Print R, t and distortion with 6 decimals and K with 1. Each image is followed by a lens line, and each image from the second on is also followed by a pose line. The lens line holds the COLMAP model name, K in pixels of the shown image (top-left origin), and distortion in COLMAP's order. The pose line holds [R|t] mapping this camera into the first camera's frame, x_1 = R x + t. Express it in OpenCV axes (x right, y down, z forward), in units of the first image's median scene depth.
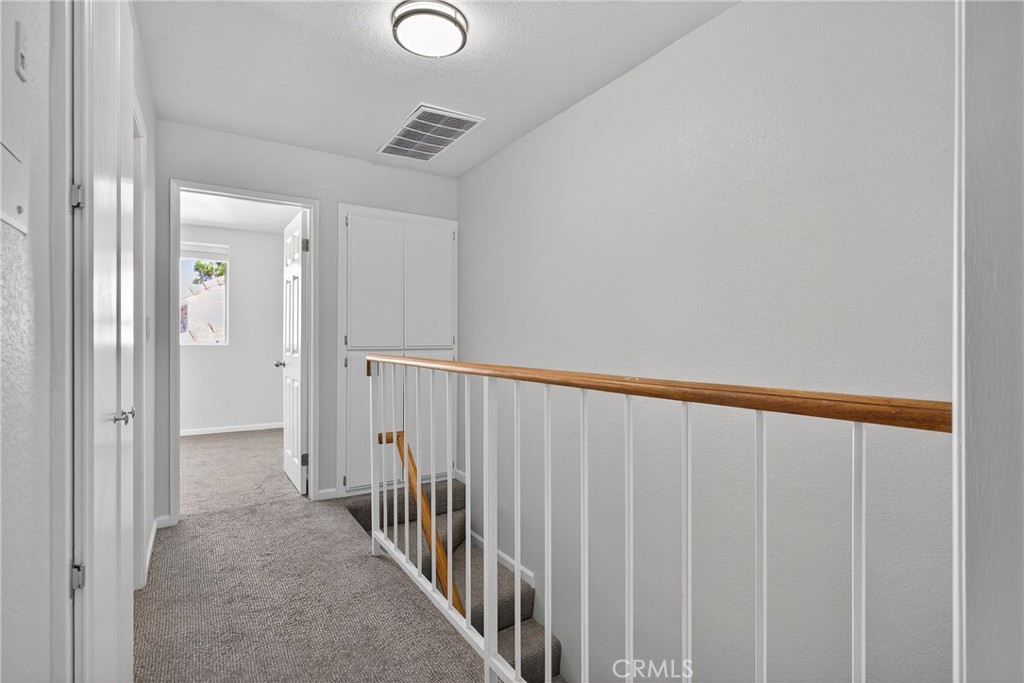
lens RADIAL K [[490.2, 0, 512.1], [0, 490.2, 335.6], [0, 0, 1]] dist [-0.001125, -0.000596]
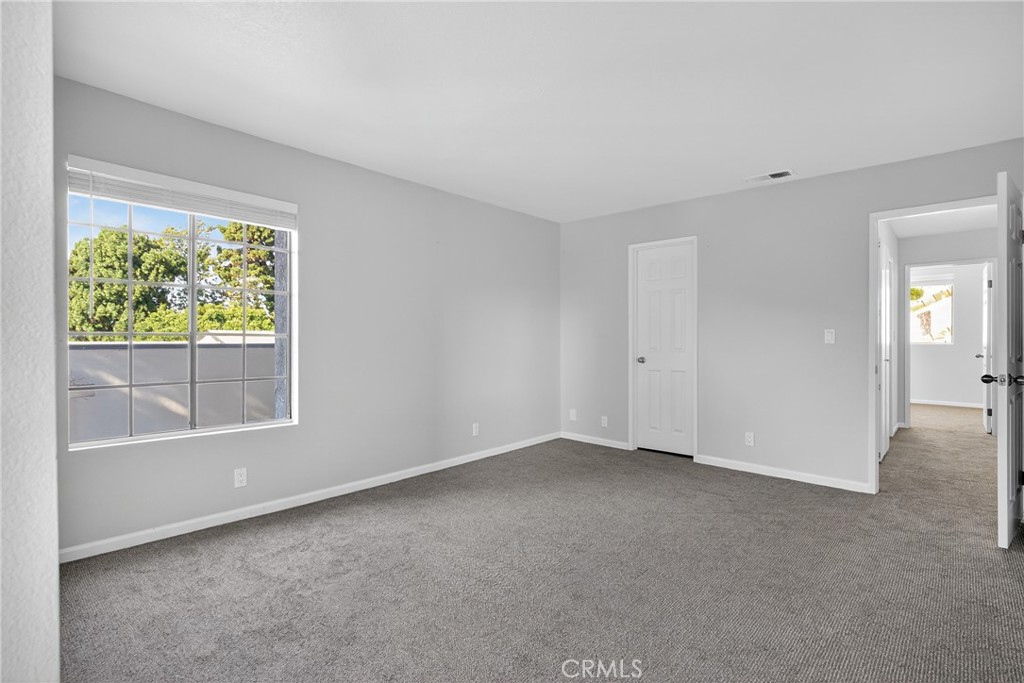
lens RADIAL K [[490.2, 0, 512.1], [0, 490.2, 335.6], [0, 0, 1]] dist [-0.001125, -0.000596]
pose [[0.264161, -0.000674, -0.964478, 0.773515], [-0.003198, 0.999994, -0.001574, -0.000030], [0.964473, 0.003500, 0.264158, -1.034641]]
